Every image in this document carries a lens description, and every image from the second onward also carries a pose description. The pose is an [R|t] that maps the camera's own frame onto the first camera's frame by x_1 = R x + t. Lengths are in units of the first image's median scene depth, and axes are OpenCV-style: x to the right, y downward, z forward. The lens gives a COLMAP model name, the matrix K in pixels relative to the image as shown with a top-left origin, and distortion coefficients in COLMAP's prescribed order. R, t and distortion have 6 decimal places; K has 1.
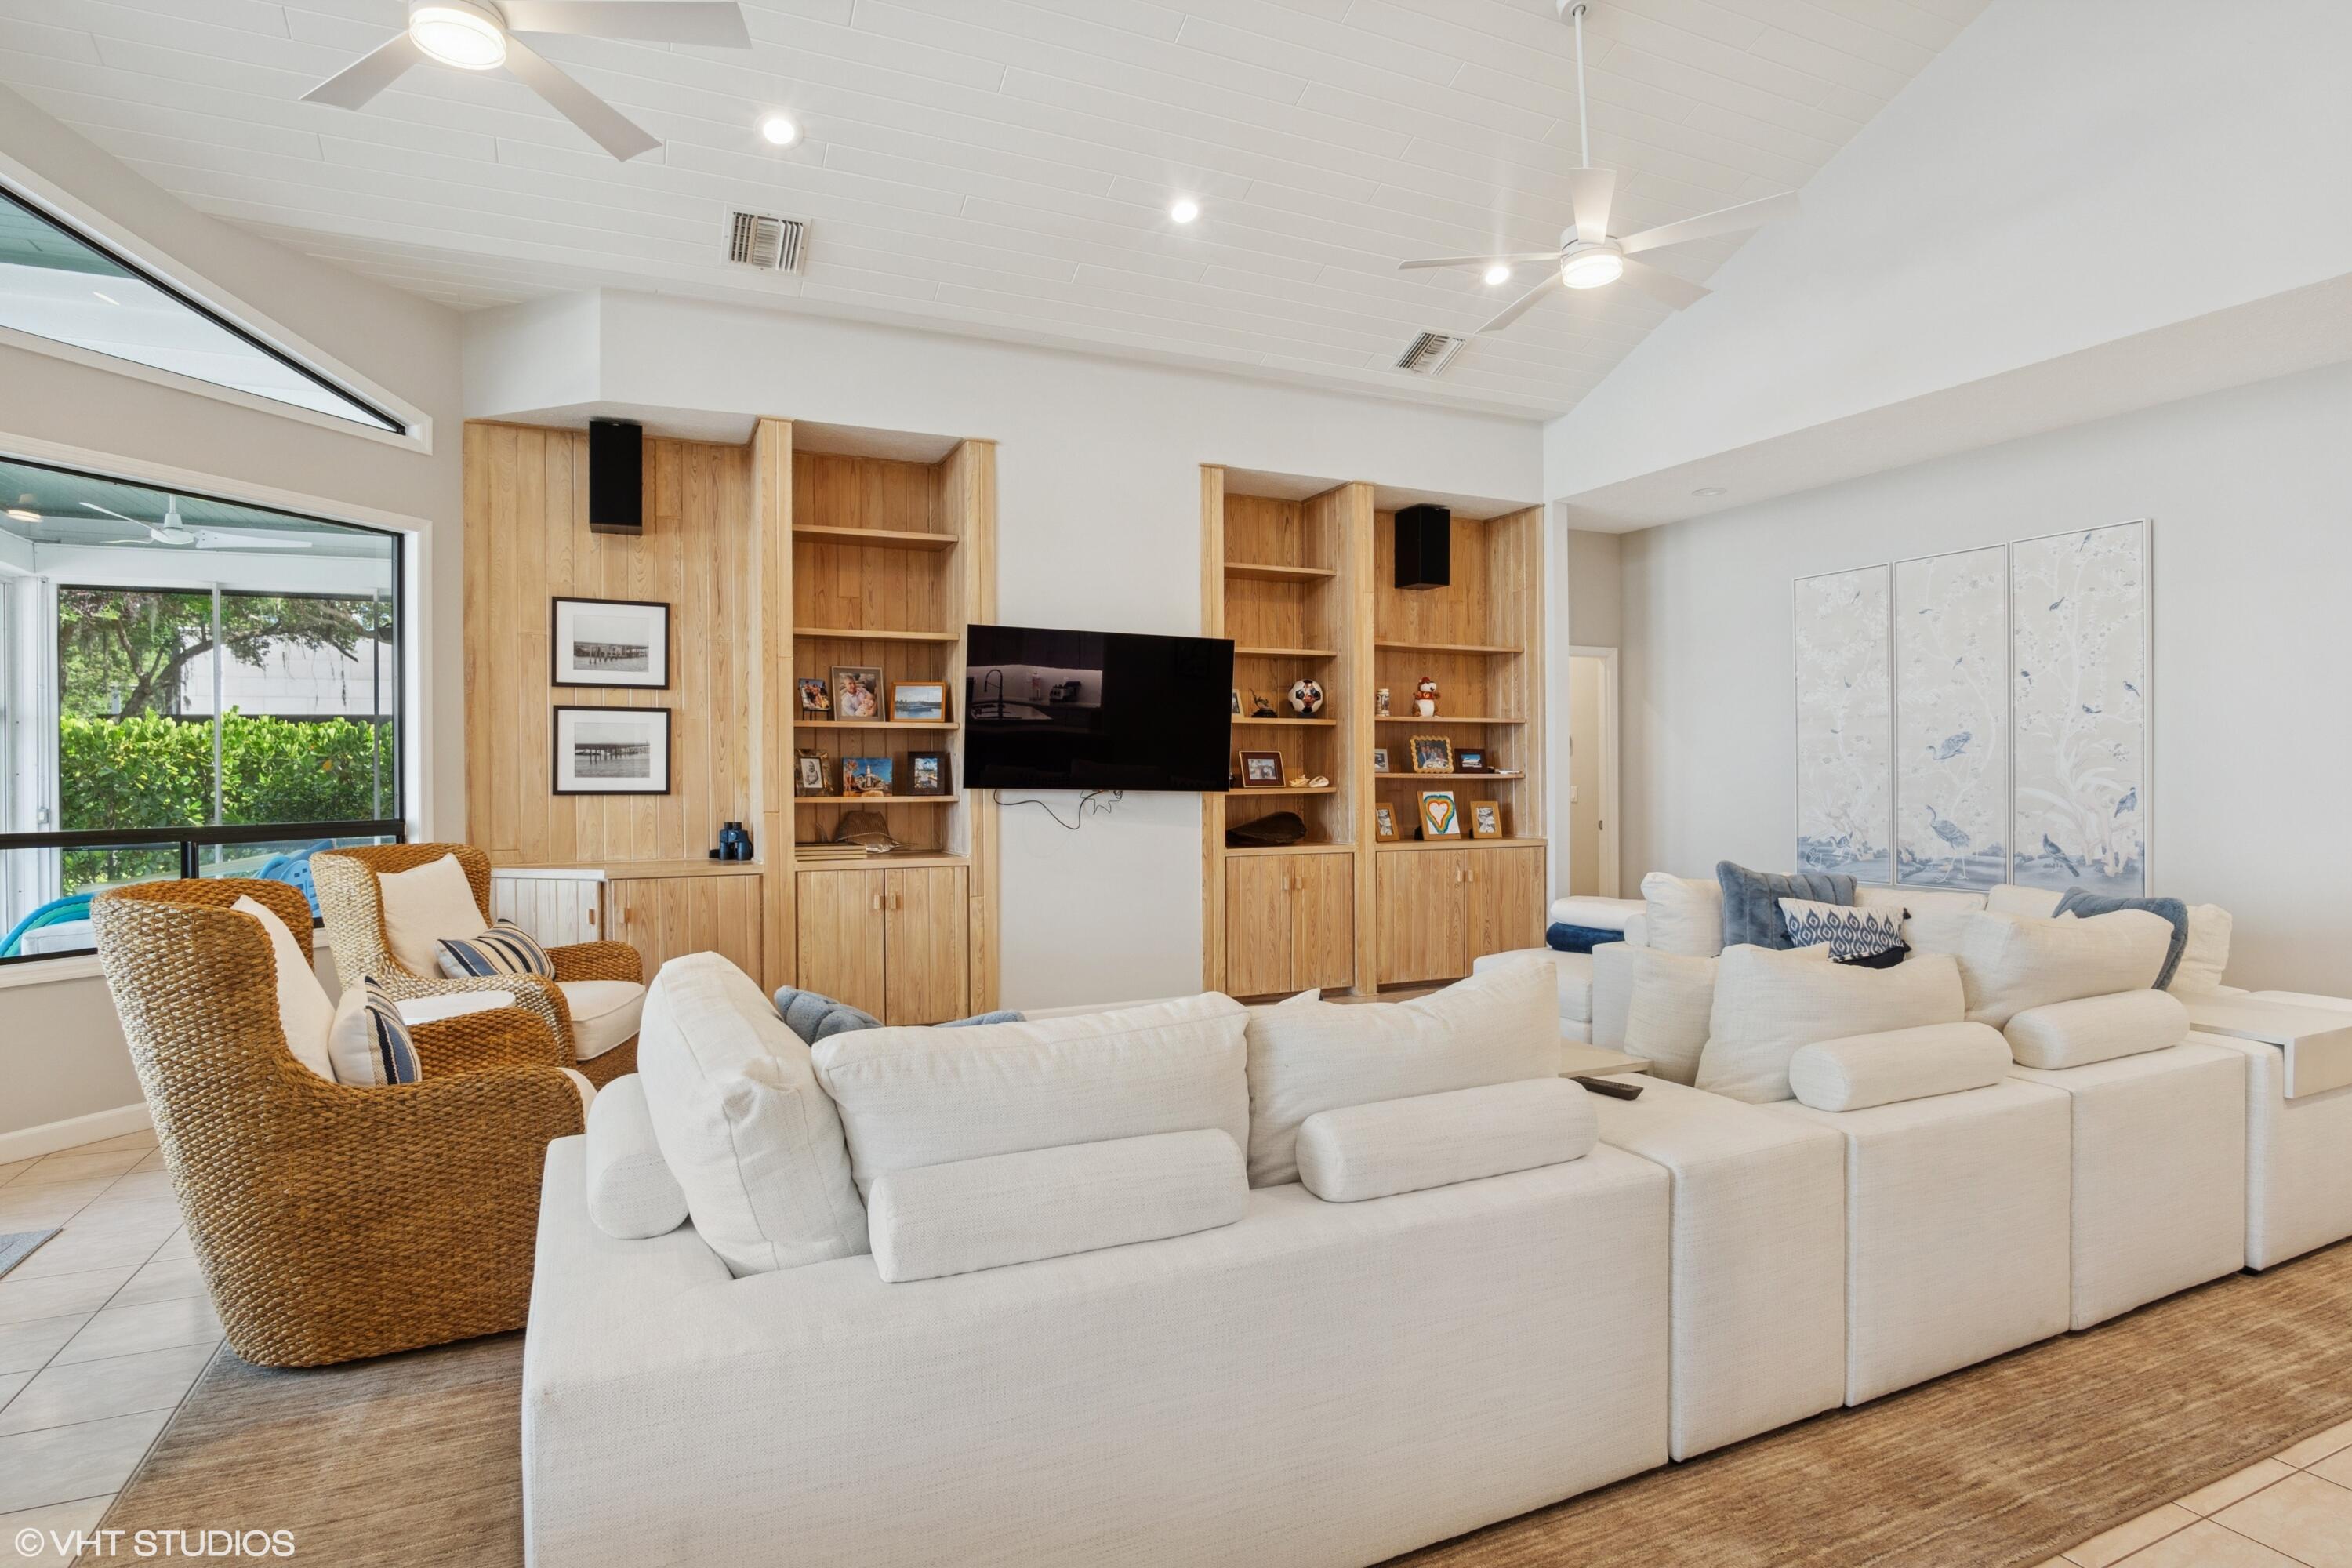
lens RADIAL K [[1259.3, 0, 1176.1], [0, 1259.3, 768.0], [0, 0, 1]] dist [-0.007645, 0.004072]
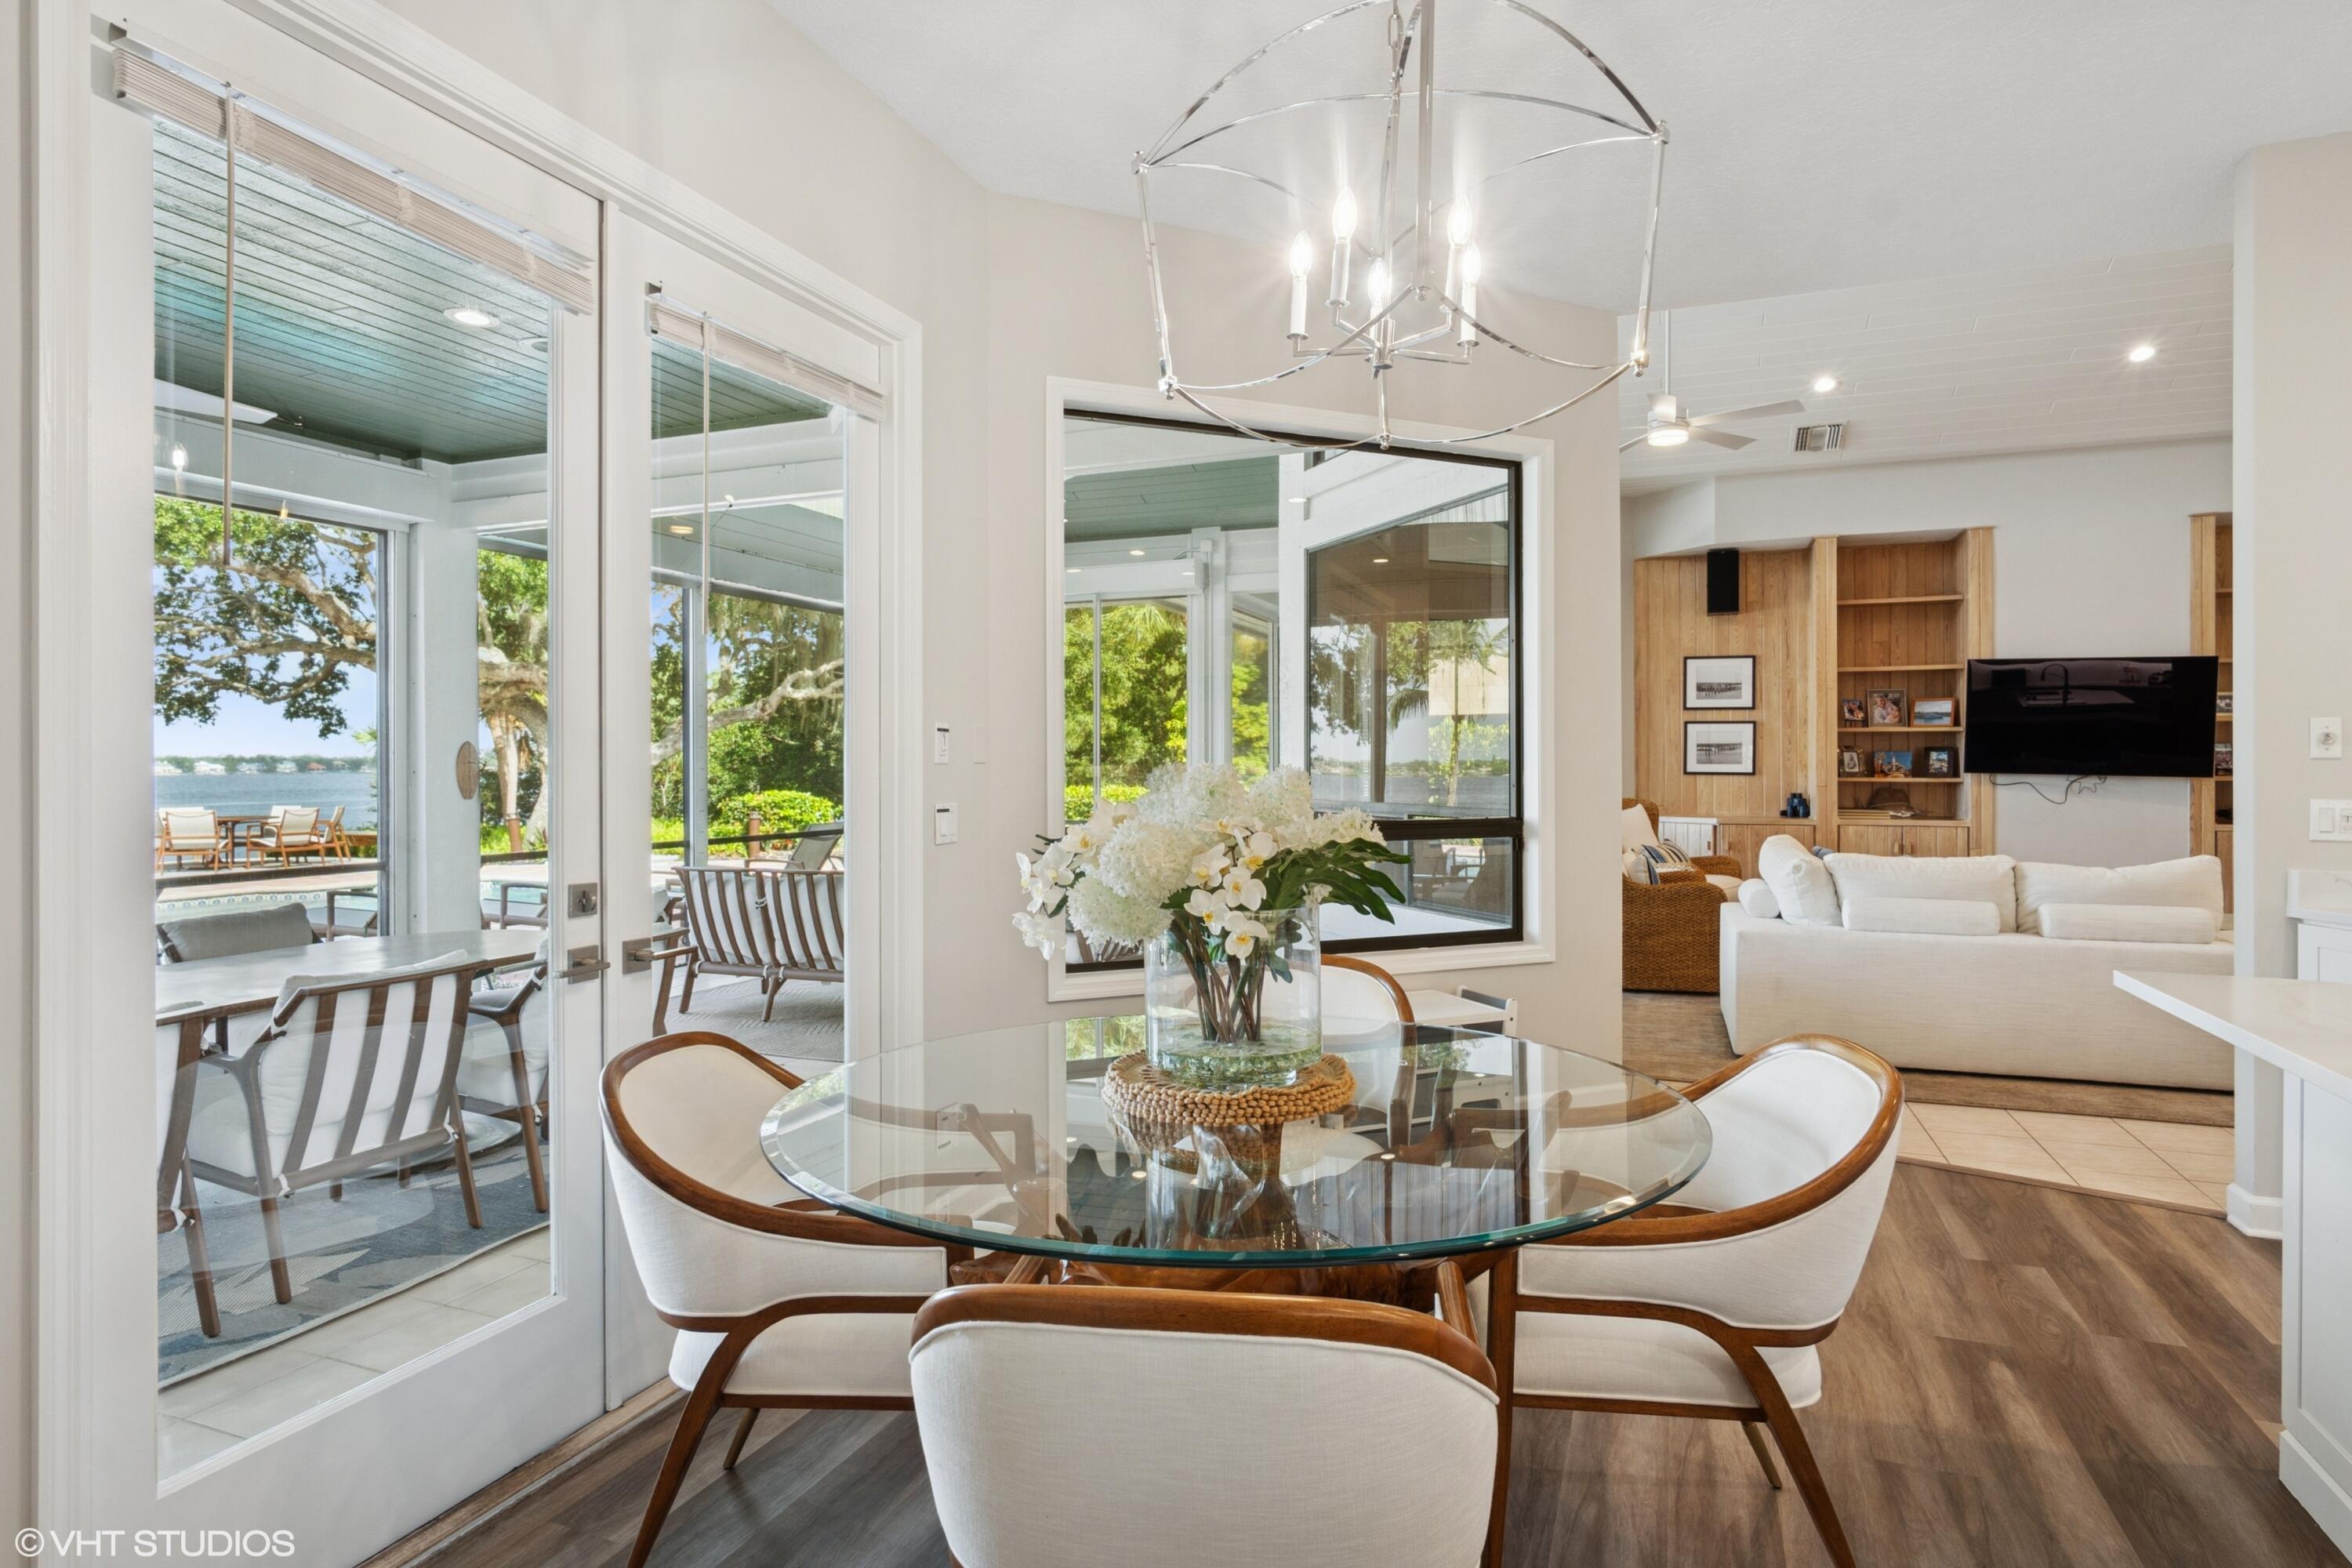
lens RADIAL K [[1259.3, 0, 1171.0], [0, 1259.3, 768.6], [0, 0, 1]] dist [-0.007645, 0.004072]
pose [[0.696177, 0.007640, -0.717829, 0.227260], [0.002594, 0.999910, 0.013157, -0.009925], [0.717865, -0.011022, 0.696095, -0.643399]]
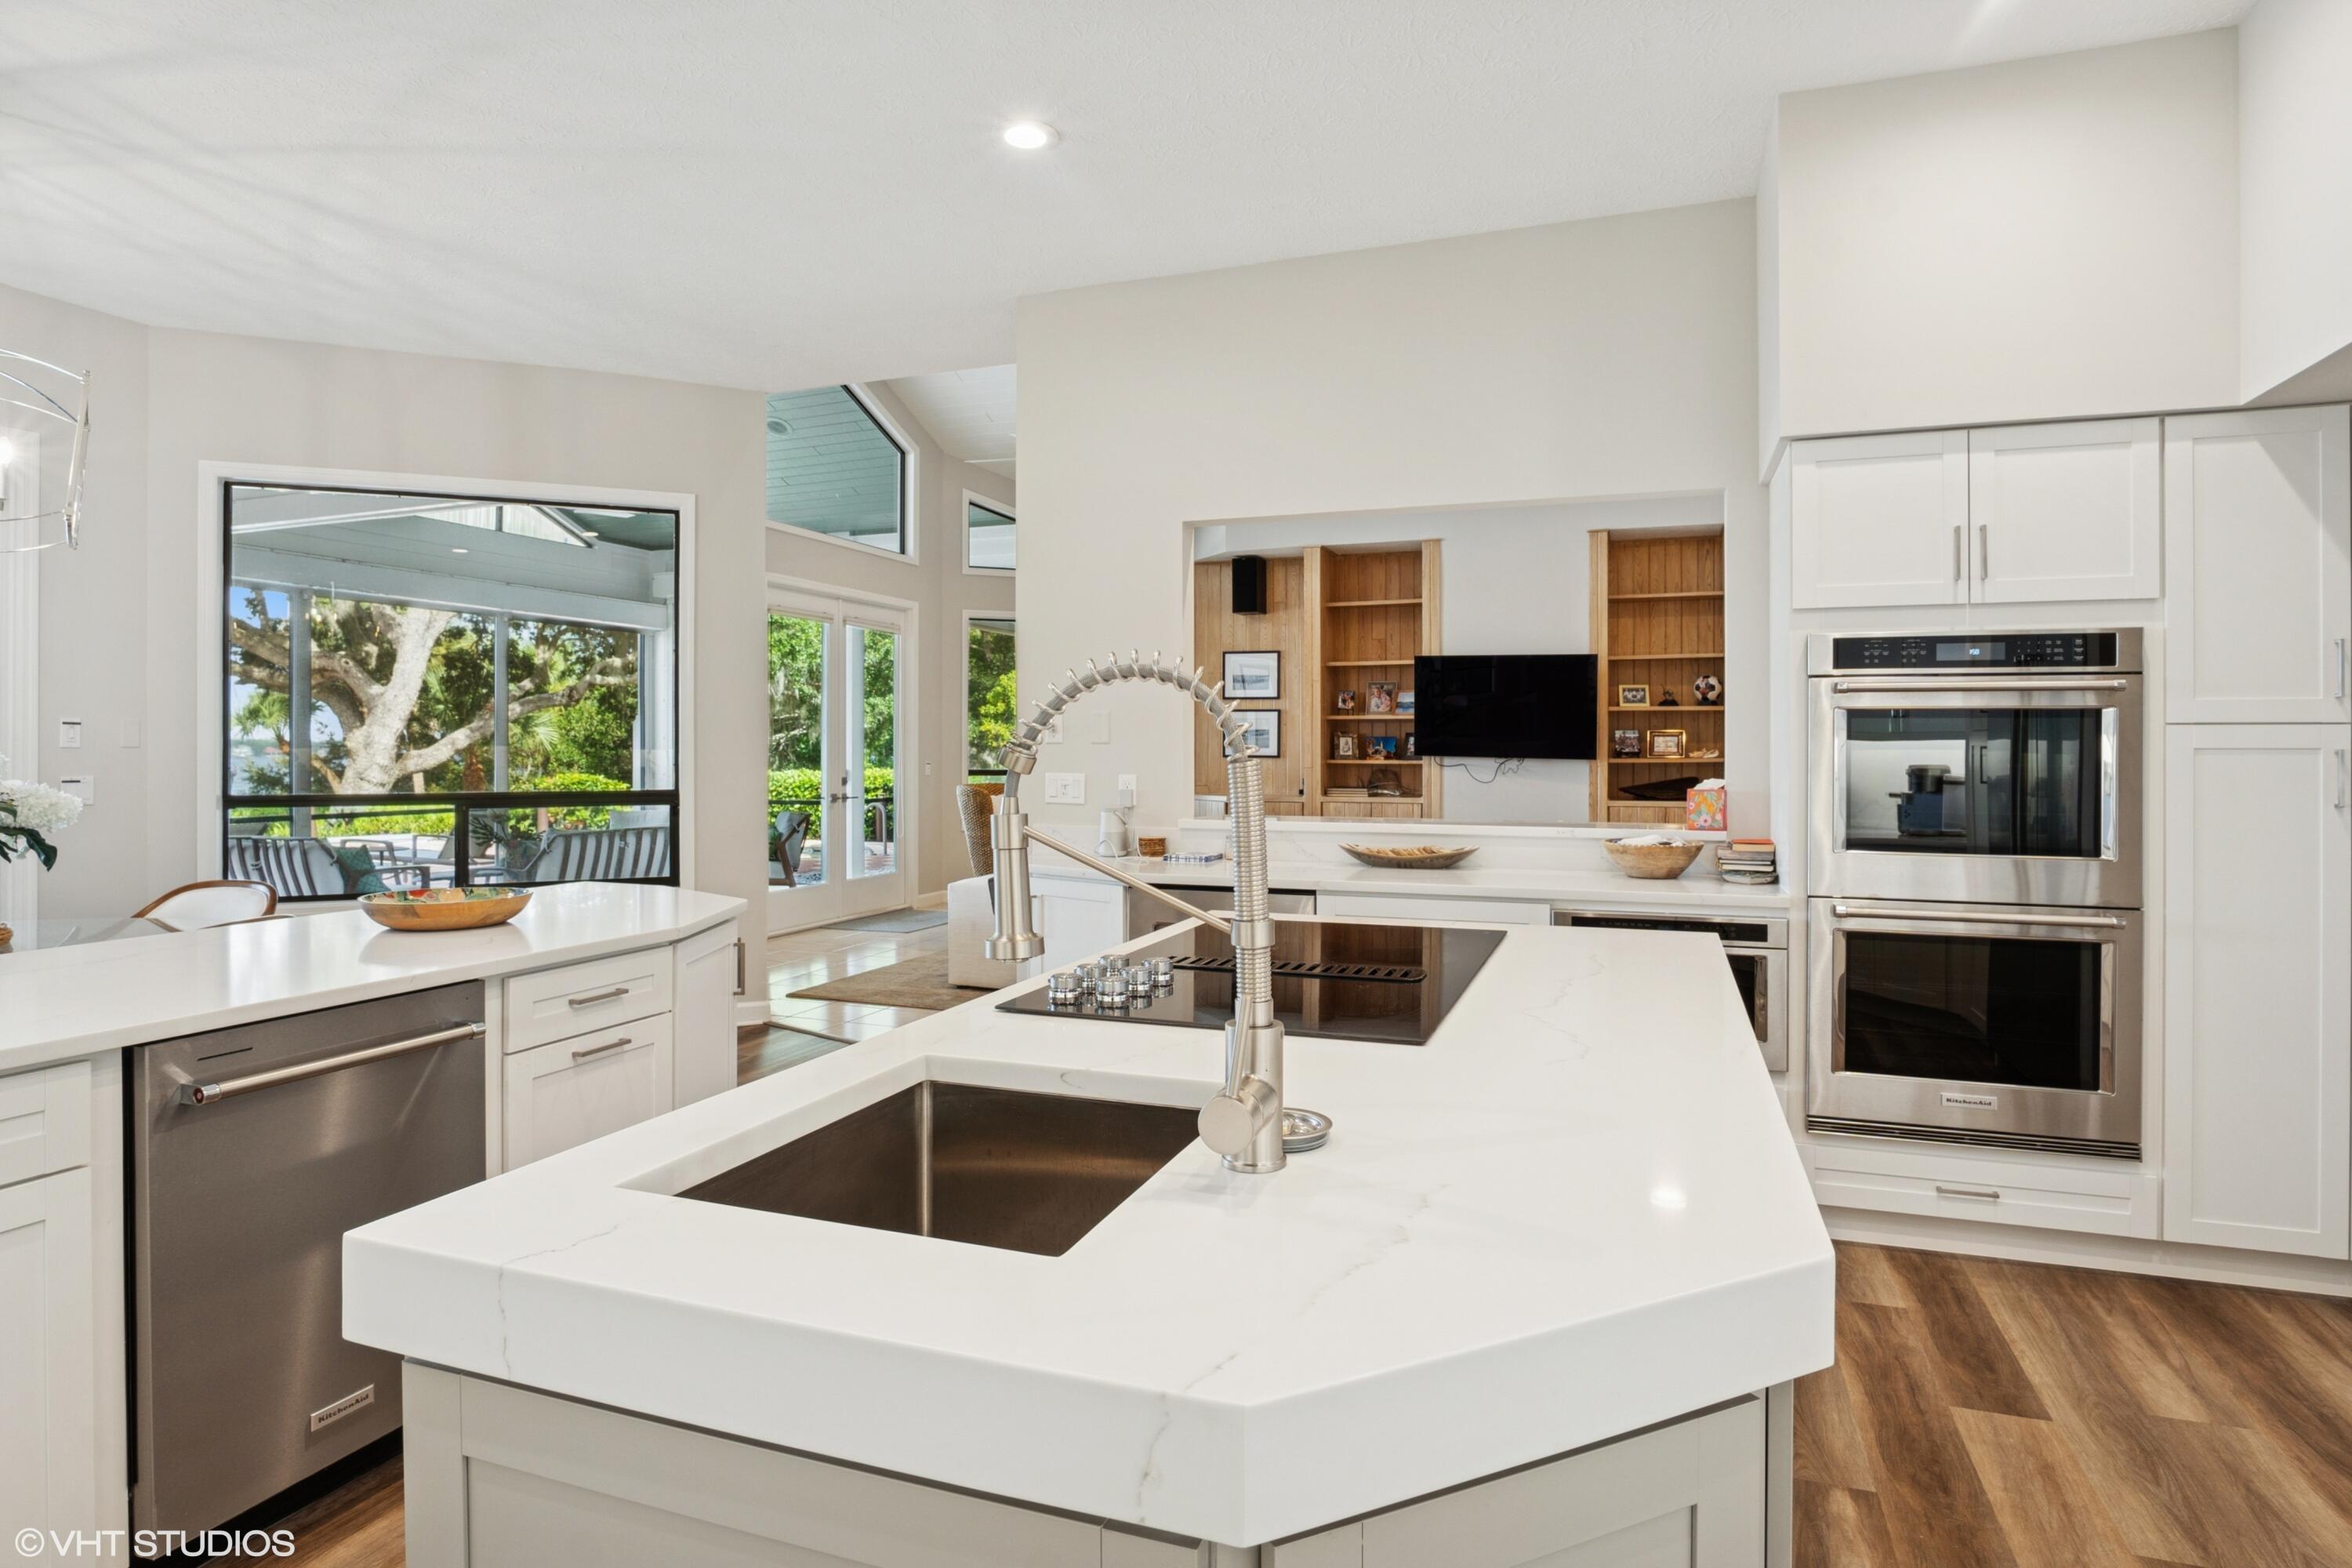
lens RADIAL K [[1259.3, 0, 1170.7], [0, 1259.3, 765.9], [0, 0, 1]] dist [-0.007645, 0.004072]
pose [[0.709099, 0.015435, -0.704940, 0.748167], [0.001434, 0.999727, 0.023332, -0.009199], [0.705107, -0.017556, 0.708883, -0.381823]]
